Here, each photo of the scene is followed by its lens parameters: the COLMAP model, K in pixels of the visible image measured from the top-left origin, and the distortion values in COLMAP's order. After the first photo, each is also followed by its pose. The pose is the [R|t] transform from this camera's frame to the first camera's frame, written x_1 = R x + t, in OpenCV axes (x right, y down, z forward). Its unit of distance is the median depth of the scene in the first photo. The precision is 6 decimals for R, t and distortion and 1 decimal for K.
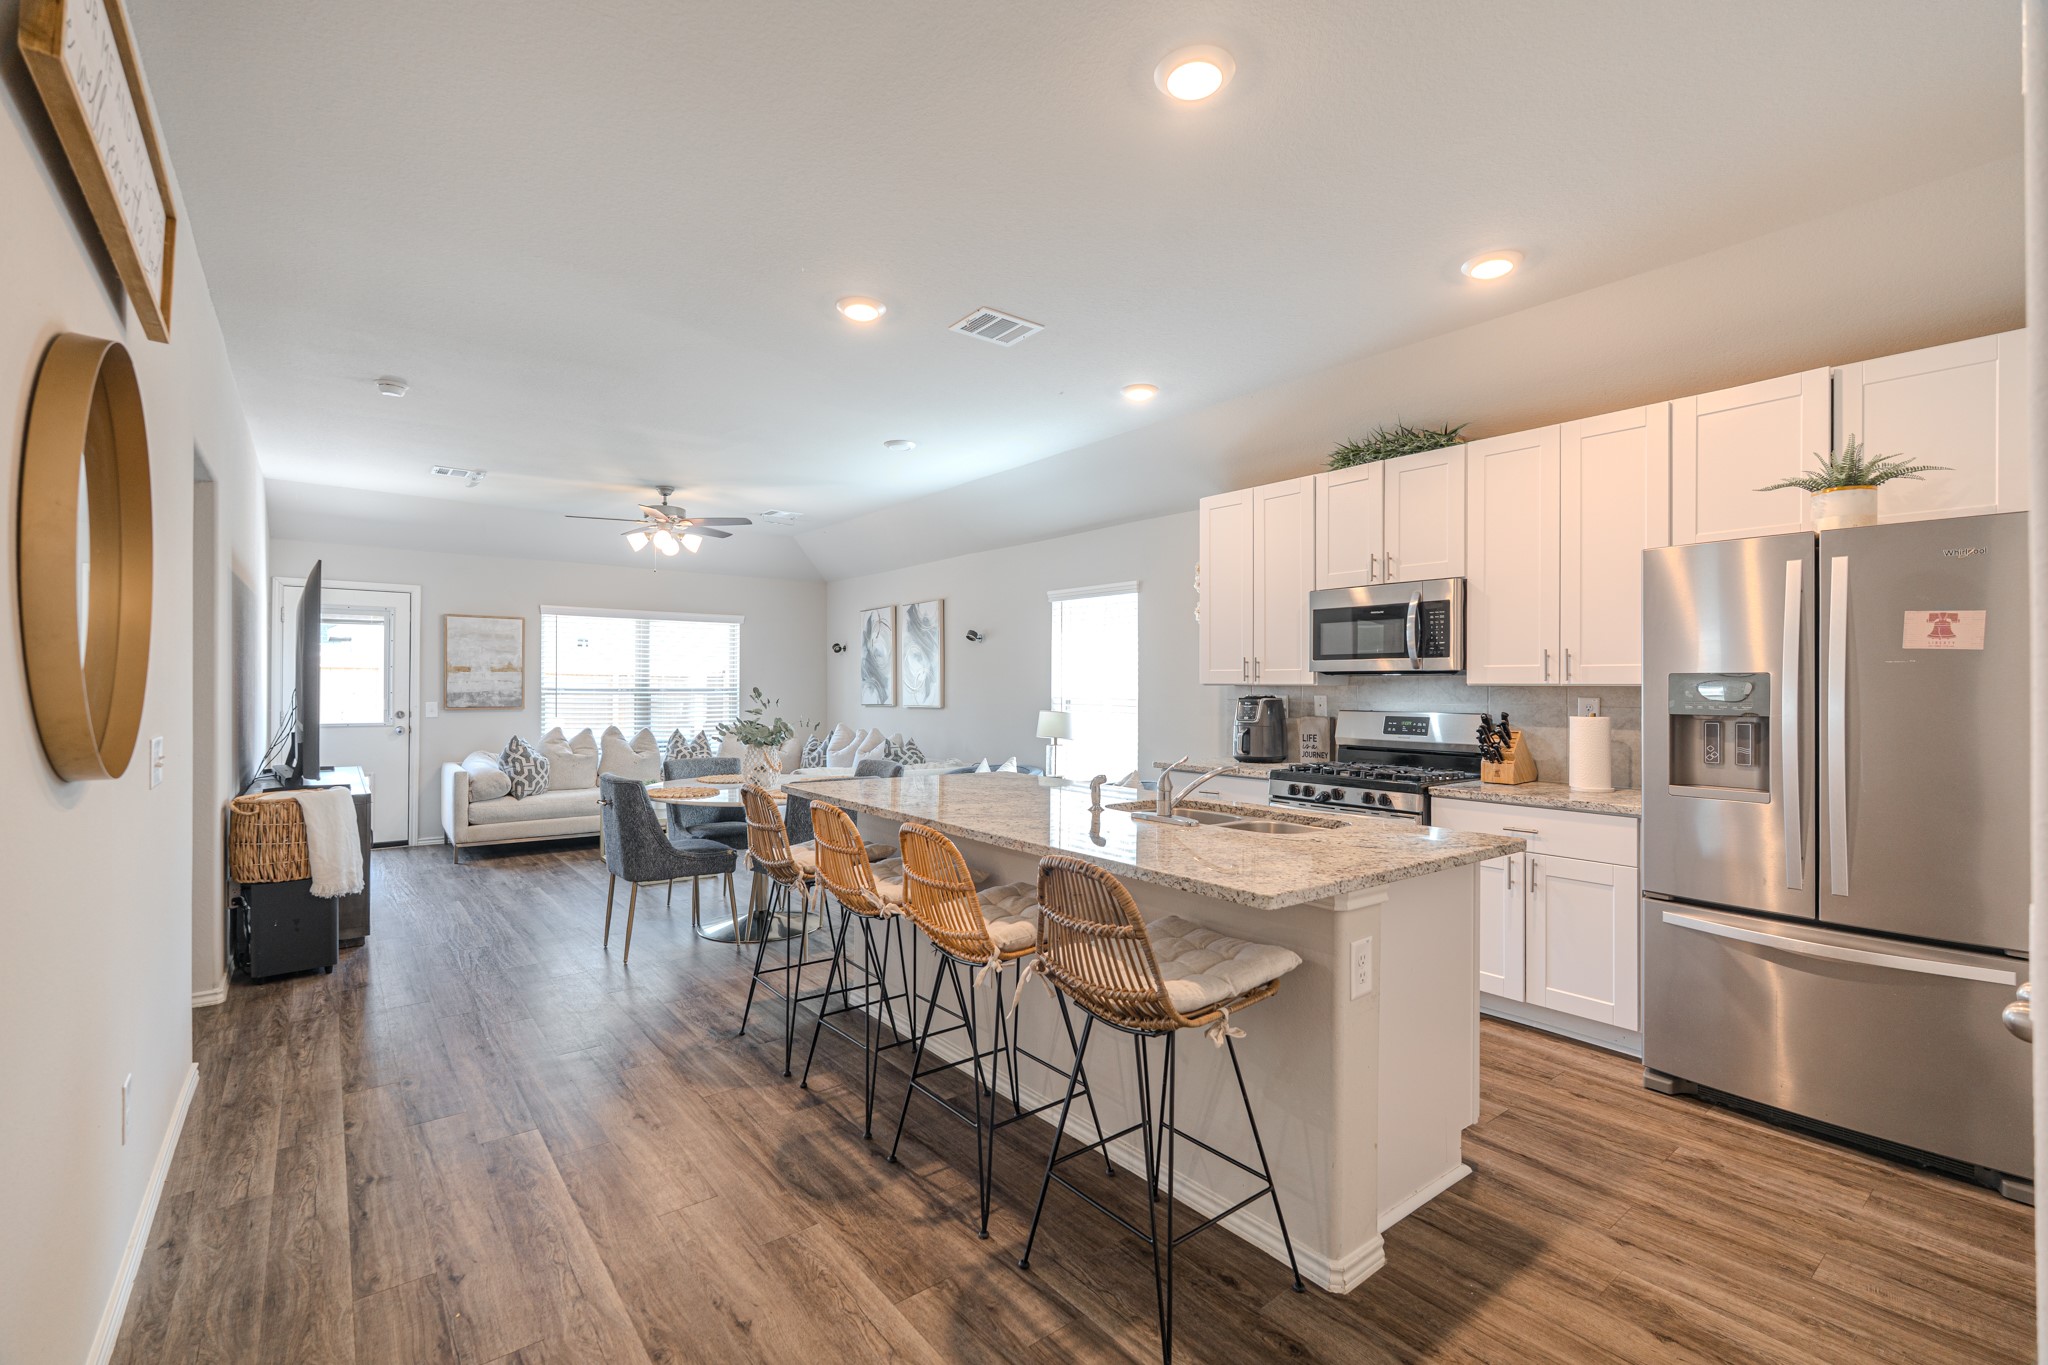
lens RADIAL K [[901.3, 0, 1024.0], [0, 901.3, 682.3], [0, 0, 1]] dist [-0.004169, 0.000211]
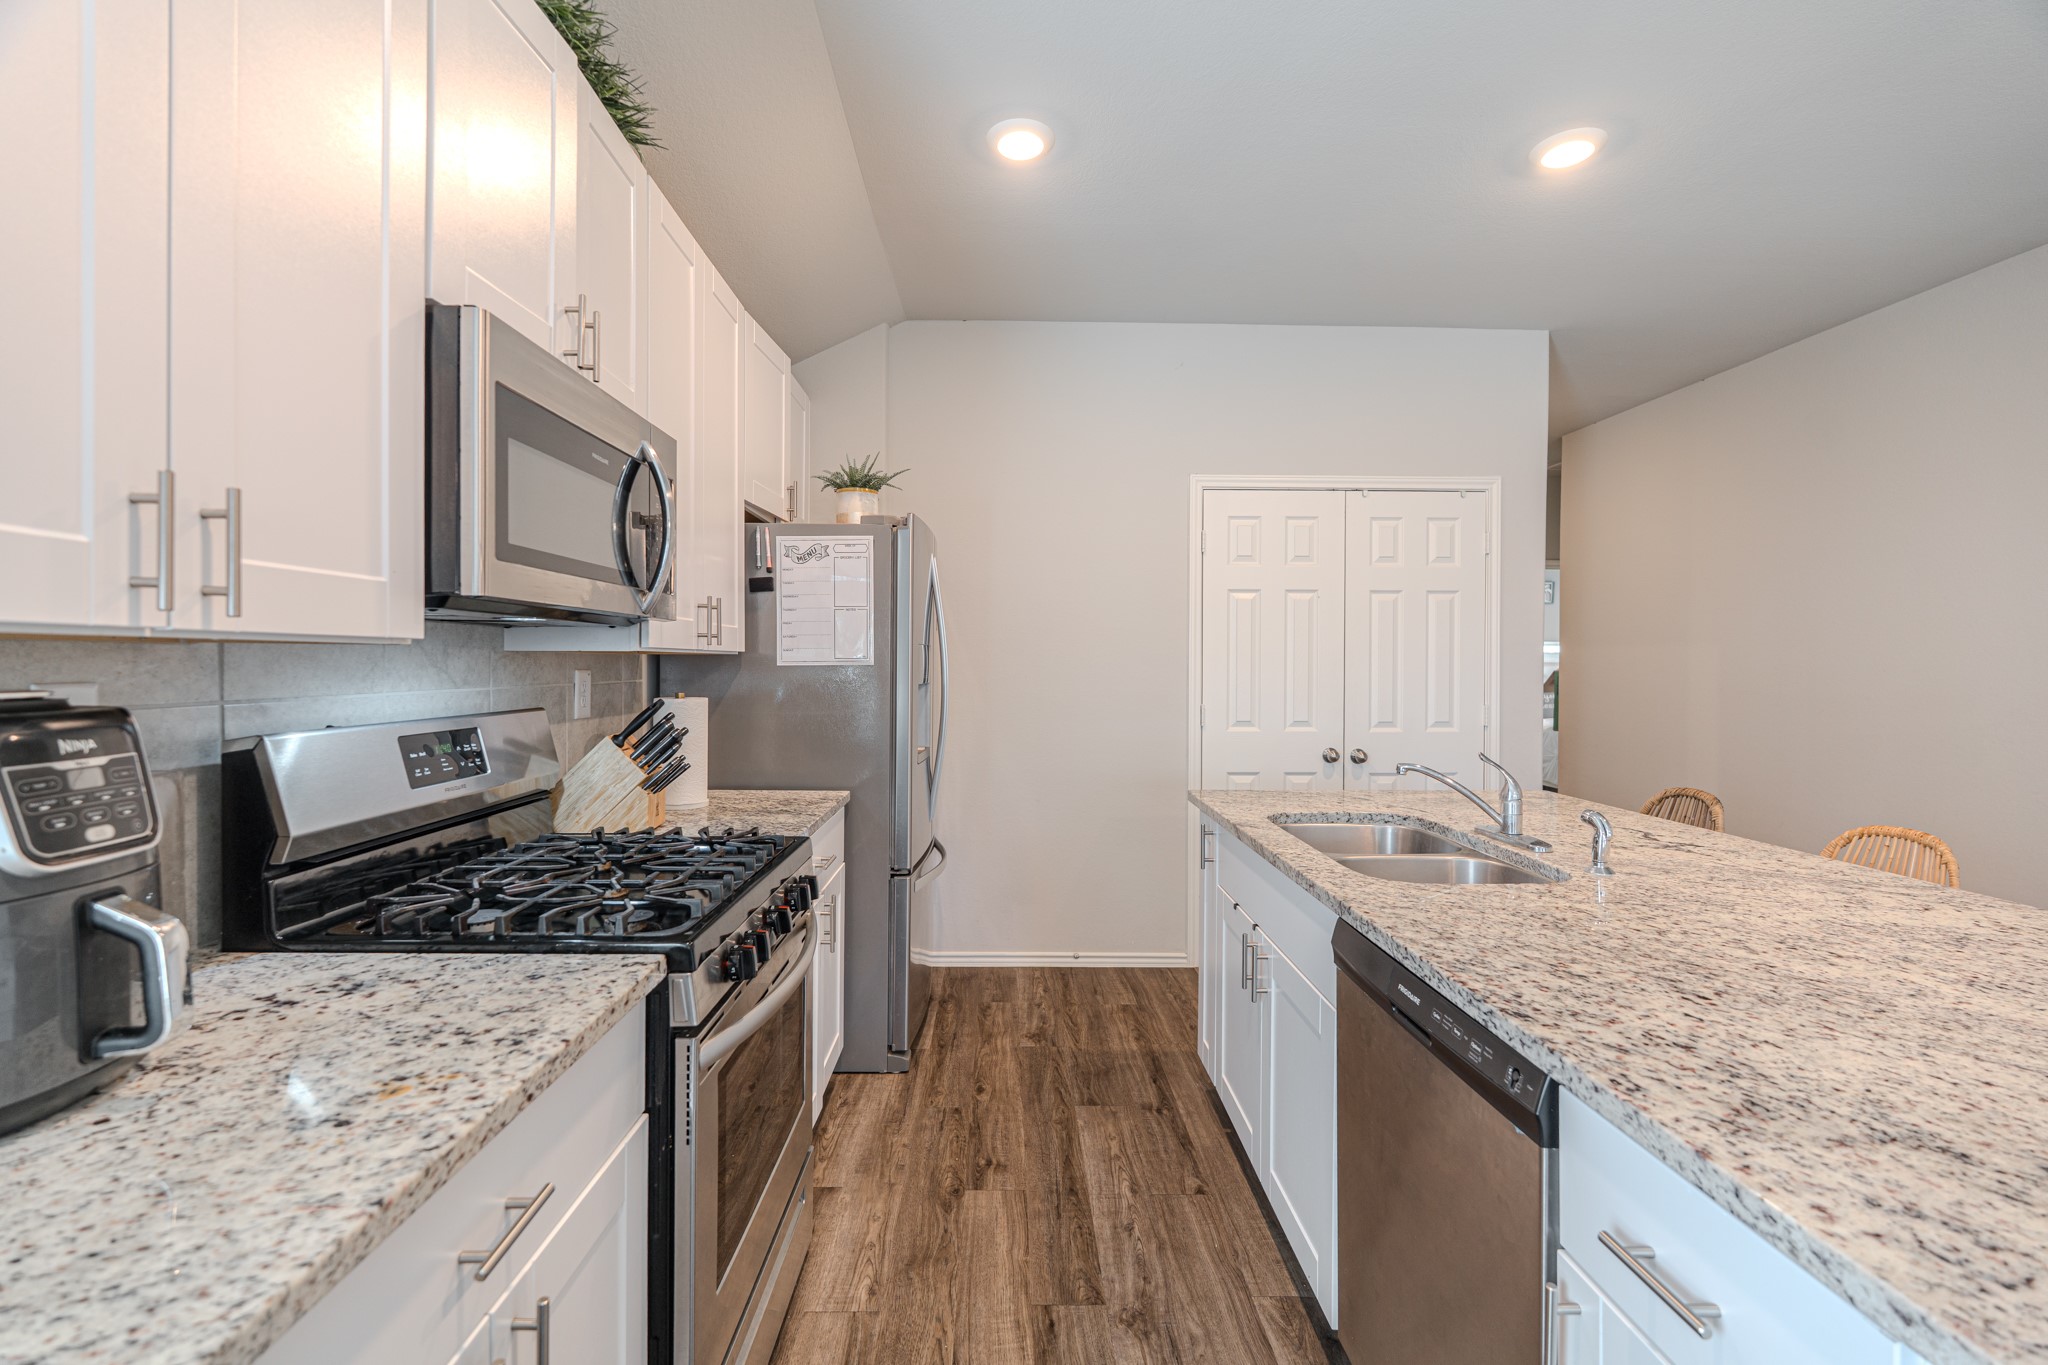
lens RADIAL K [[901.3, 0, 1021.4], [0, 901.3, 668.0], [0, 0, 1]] dist [-0.004169, 0.000211]
pose [[-0.801022, -0.014567, 0.598457, 0.011378], [-0.013634, 0.999889, 0.006089, 0.004703], [-0.598479, -0.003282, -0.801132, 0.844101]]
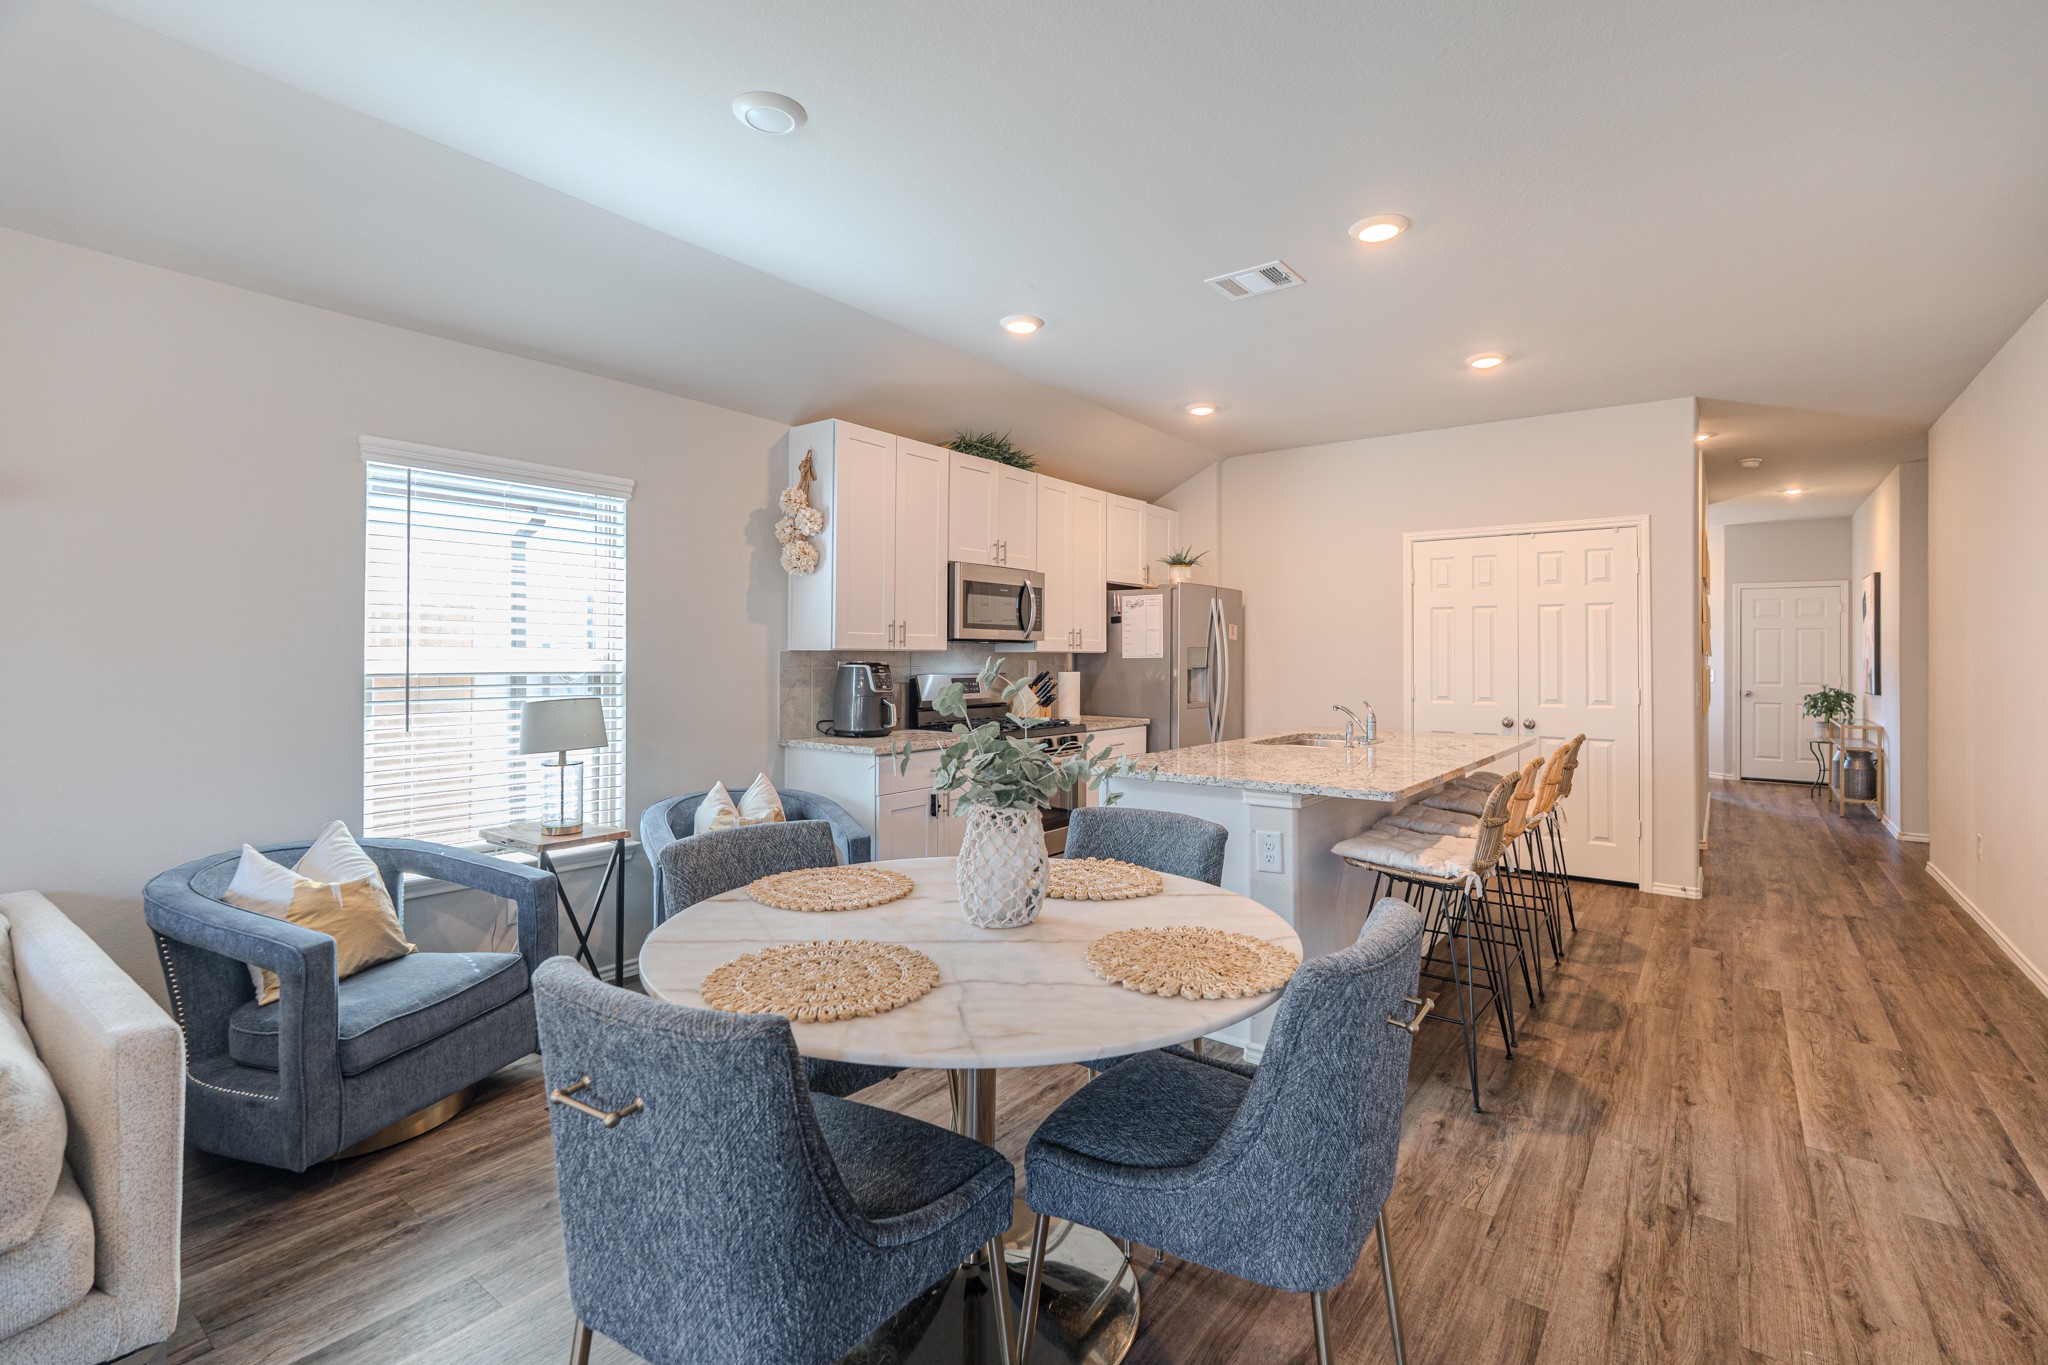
lens RADIAL K [[901.3, 0, 1038.5], [0, 901.3, 655.1], [0, 0, 1]] dist [-0.004169, 0.000211]
pose [[-0.256555, -0.006111, 0.966510, -0.542526], [-0.010970, 0.999934, 0.003410, 0.002099], [-0.966467, -0.009728, -0.256605, 0.886696]]
